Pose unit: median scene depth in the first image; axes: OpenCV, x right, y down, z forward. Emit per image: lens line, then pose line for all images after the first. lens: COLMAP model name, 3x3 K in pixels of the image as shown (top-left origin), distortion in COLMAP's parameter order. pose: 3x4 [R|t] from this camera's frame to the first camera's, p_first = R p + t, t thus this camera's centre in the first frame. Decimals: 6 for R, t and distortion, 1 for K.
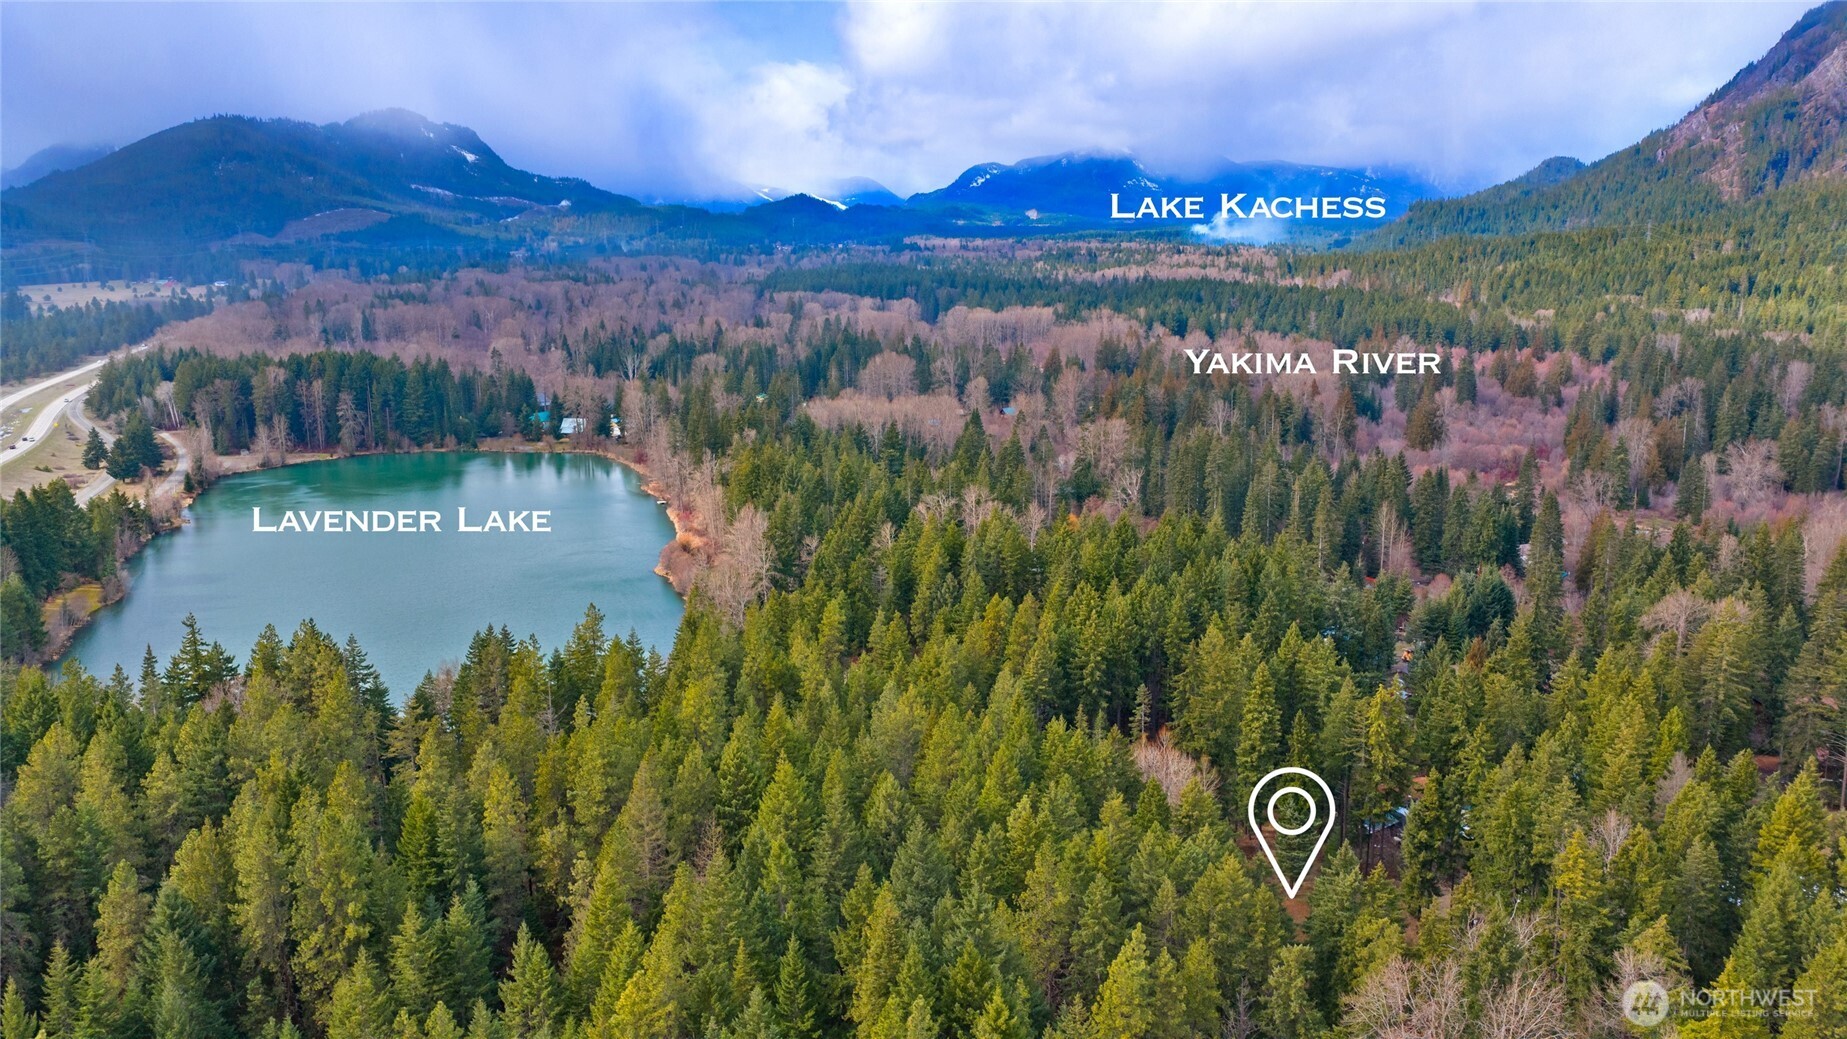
lens RADIAL K [[1482.2, 0, 923.4], [0, 1482.2, 517.1], [0, 0, 1]] dist [0.008578, -0.012879]
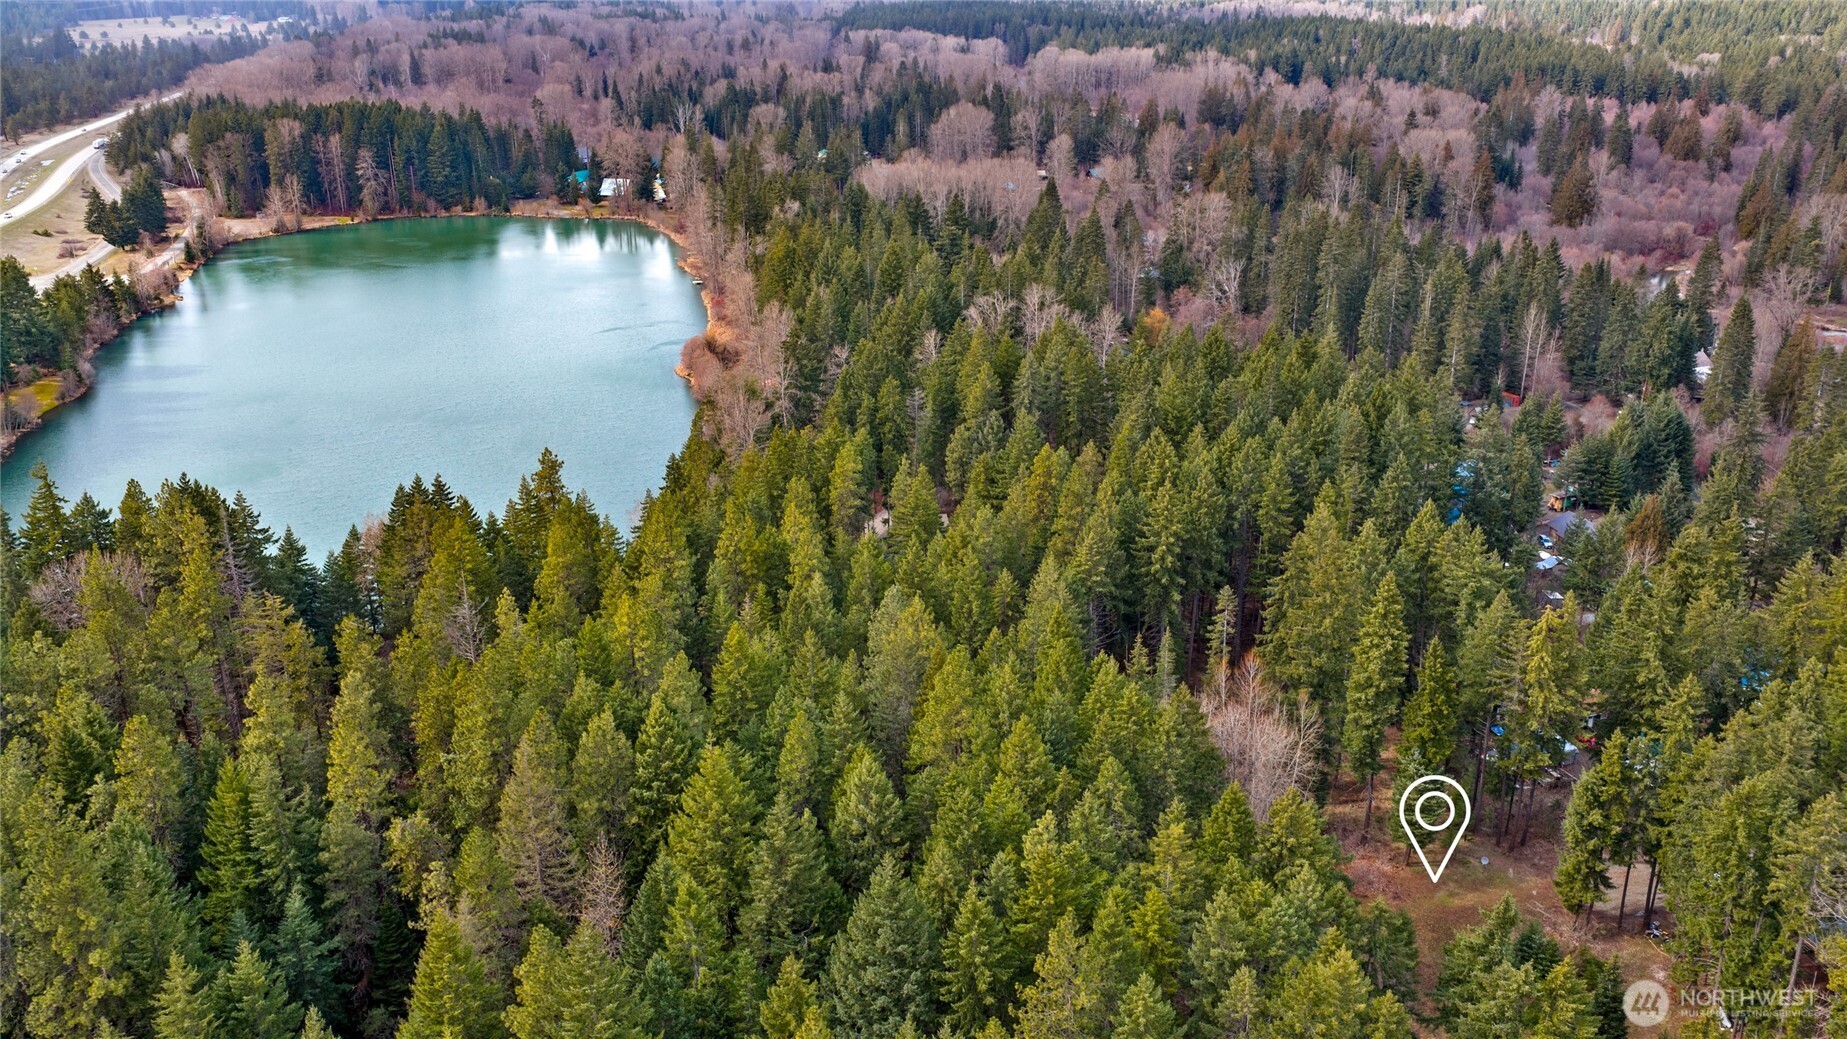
lens RADIAL K [[1482.2, 0, 919.8], [0, 1482.2, 526.8], [0, 0, 1]] dist [0.008578, -0.012879]
pose [[0.997859, 0.022587, -0.061378, 0.019972], [-0.011628, 0.984790, 0.173360, -0.027286], [0.064361, -0.172275, 0.982944, 0.134512]]
